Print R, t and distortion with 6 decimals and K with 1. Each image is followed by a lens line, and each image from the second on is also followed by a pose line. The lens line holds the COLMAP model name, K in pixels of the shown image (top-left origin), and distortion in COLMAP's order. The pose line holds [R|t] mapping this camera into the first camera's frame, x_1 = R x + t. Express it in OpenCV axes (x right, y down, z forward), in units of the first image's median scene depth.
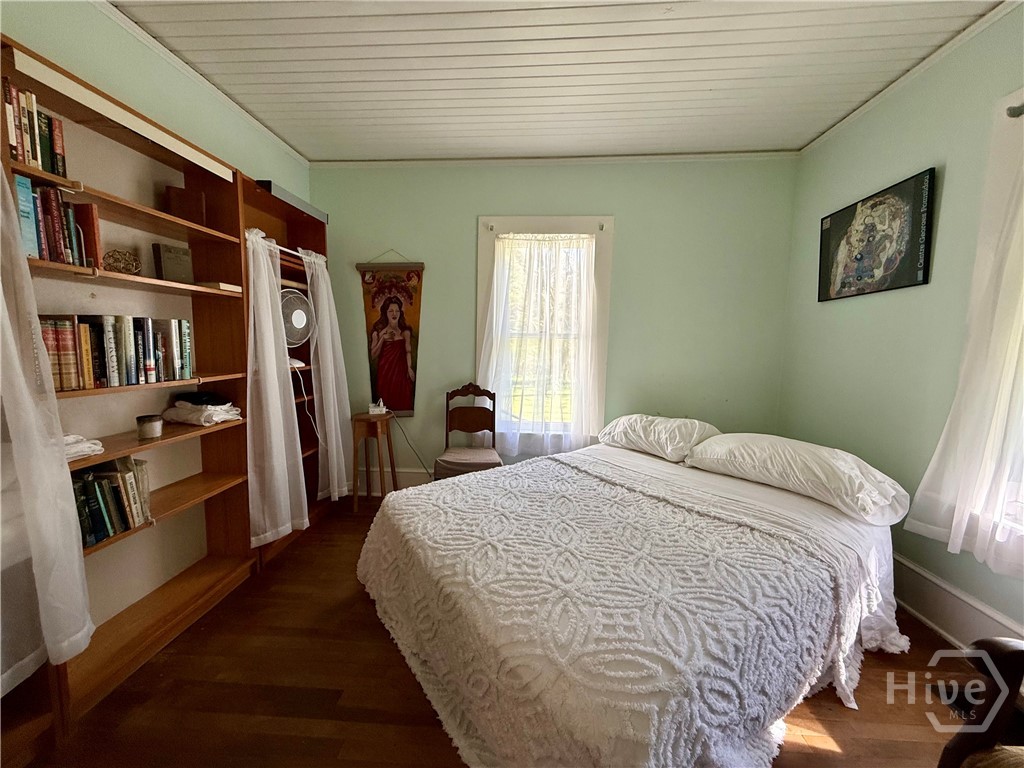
lens RADIAL K [[409.5, 0, 509.4], [0, 409.5, 381.9], [0, 0, 1]] dist [-0.003782, 0.000707]
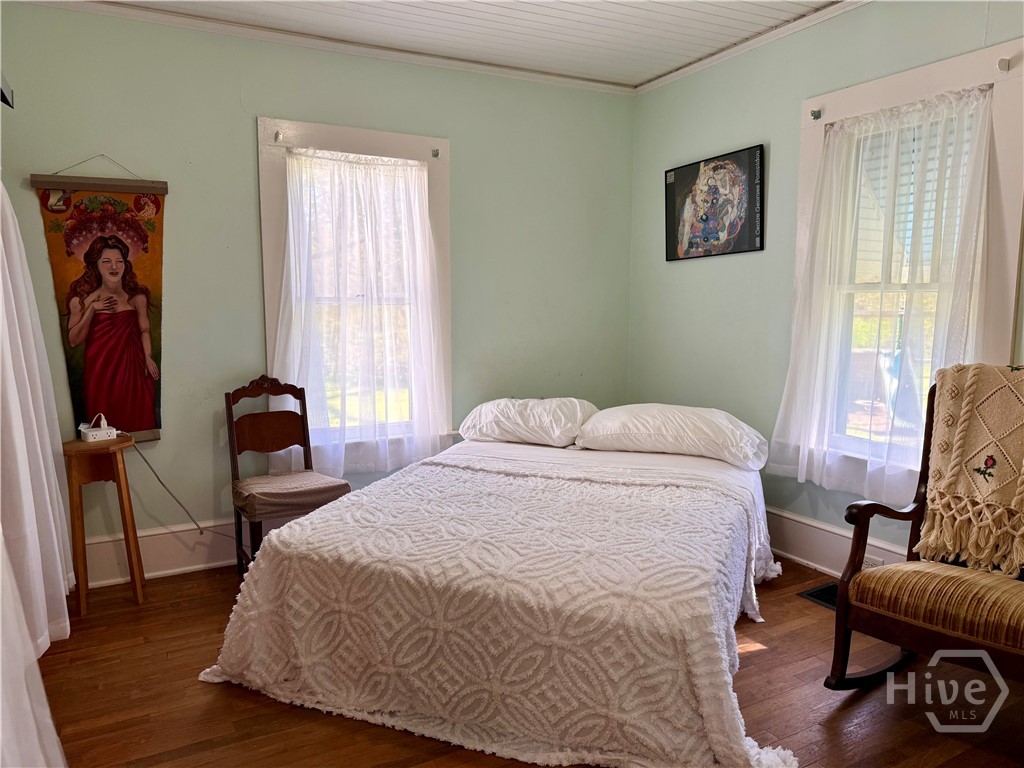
lens RADIAL K [[720.9, 0, 510.6], [0, 720.9, 378.5], [0, 0, 1]] dist [0.089288, -0.102291]
pose [[0.845210, -0.072885, 0.529441, -0.534983], [0.067692, 0.997278, 0.029225, 0.000250], [-0.530130, 0.011138, 0.847844, -0.258778]]
